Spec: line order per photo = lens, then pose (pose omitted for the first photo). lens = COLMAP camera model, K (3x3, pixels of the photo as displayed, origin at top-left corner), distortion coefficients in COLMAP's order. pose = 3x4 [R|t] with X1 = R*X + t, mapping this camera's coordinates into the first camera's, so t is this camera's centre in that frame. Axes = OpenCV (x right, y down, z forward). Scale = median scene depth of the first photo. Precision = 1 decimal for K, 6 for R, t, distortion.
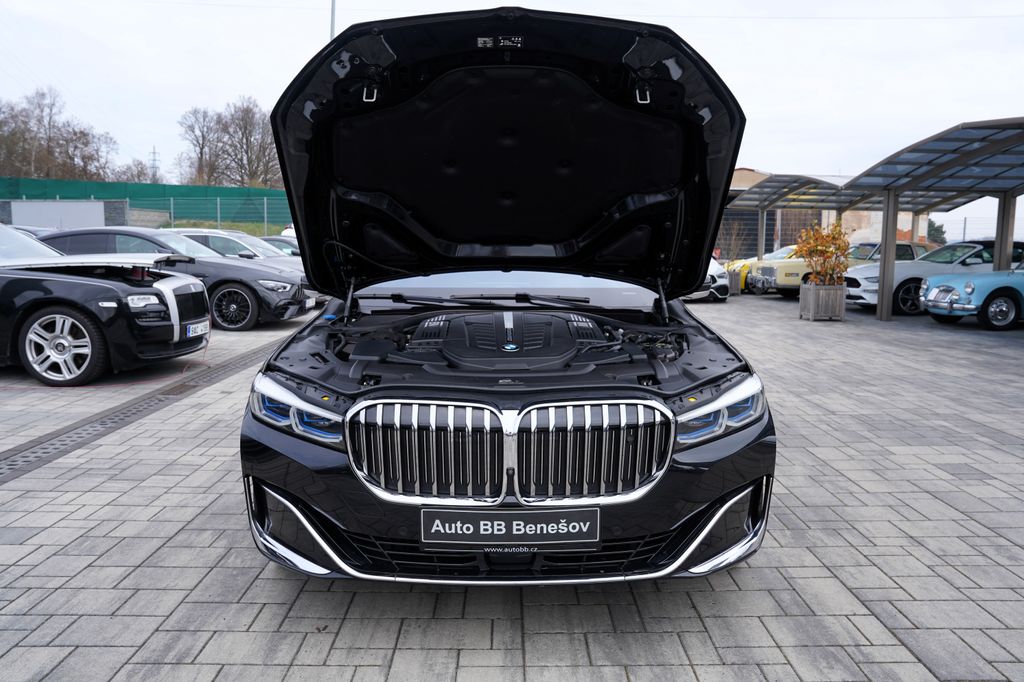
lens RADIAL K [[761.9, 0, 510.3], [0, 761.9, 329.4], [0, 0, 1]] dist [-0.076208, 0.075331]
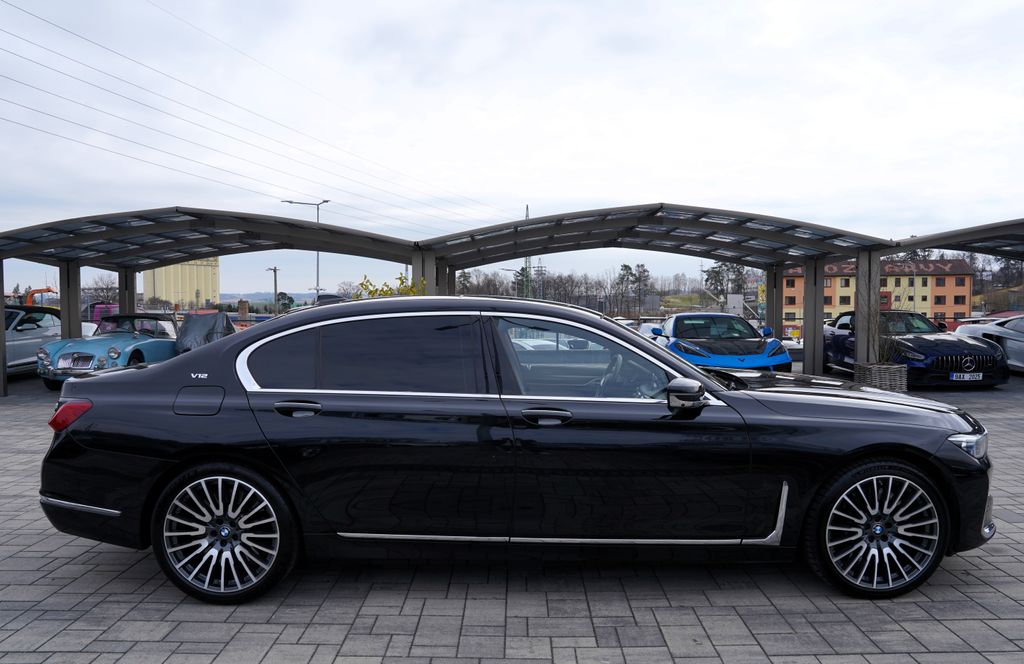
lens RADIAL K [[729.4, 0, 516.9], [0, 729.4, 310.9], [0, 0, 1]] dist [-0.116554, 0.083053]
pose [[0.002017, -0.018963, 0.999818, -2.021484], [0.111333, 0.993609, 0.018621, -0.356664], [-0.993781, 0.111275, 0.004116, 2.167795]]
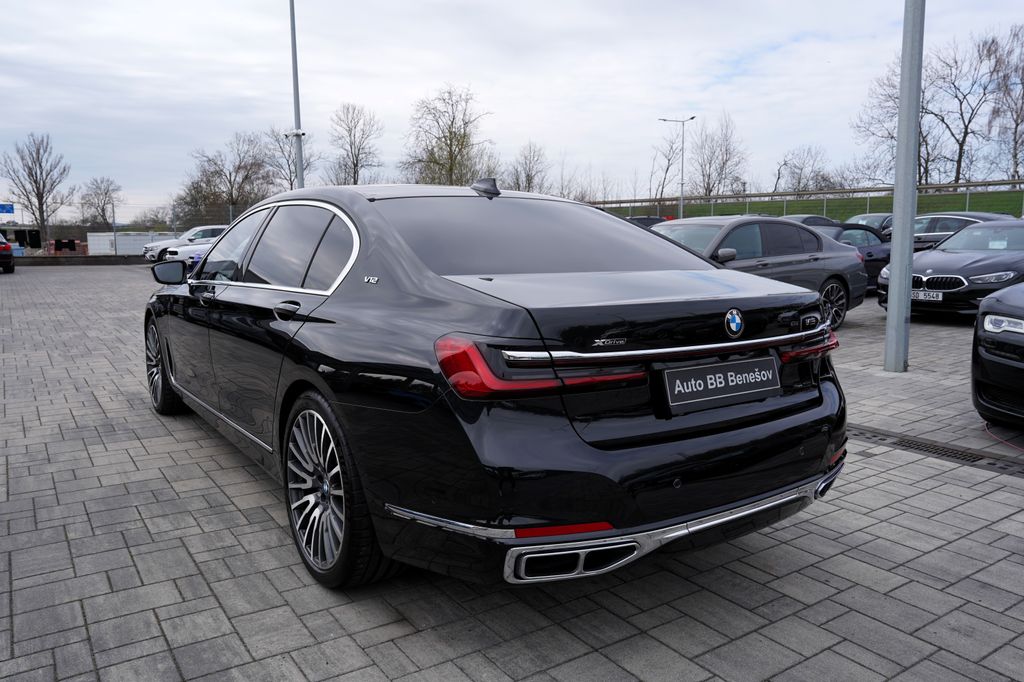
lens RADIAL K [[761.9, 0, 510.3], [0, 761.9, 329.4], [0, 0, 1]] dist [-0.076208, 0.075331]
pose [[-0.829526, 0.057413, -0.555509, 0.802753], [-0.070846, 0.975847, 0.206648, -0.441256], [0.553956, 0.210775, -0.805423, 4.009388]]
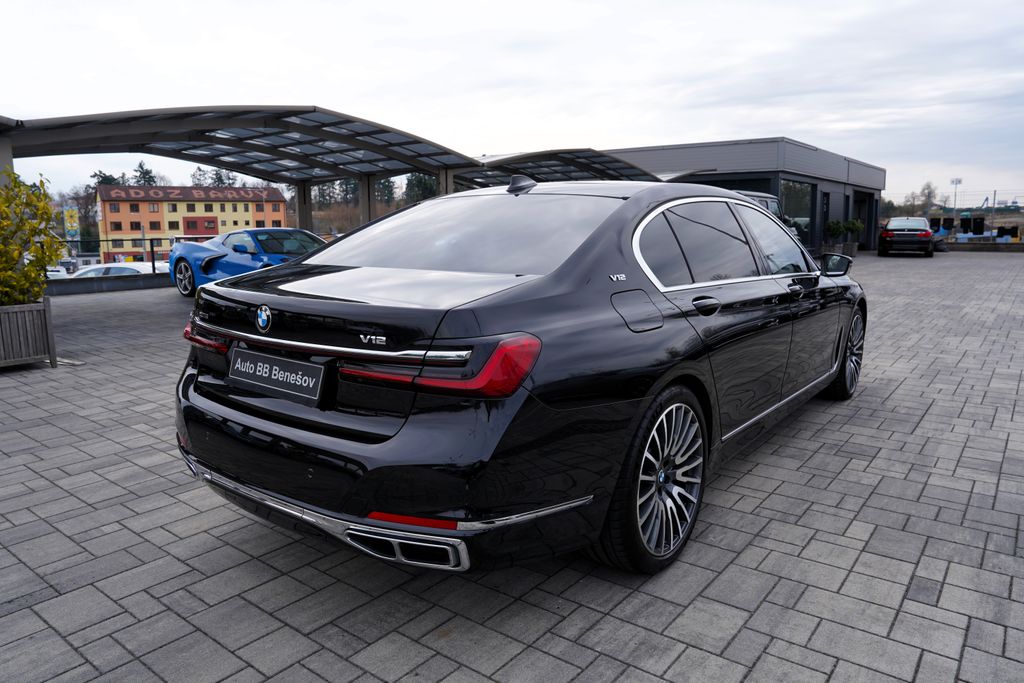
lens RADIAL K [[706.7, 0, 518.5], [0, 706.7, 322.5], [0, 0, 1]] dist [-0.100295, 0.072280]
pose [[-0.790077, -0.086989, 0.606804, -0.954215], [0.068342, 0.971210, 0.228211, -0.458013], [-0.609186, 0.221775, -0.761386, 3.887736]]
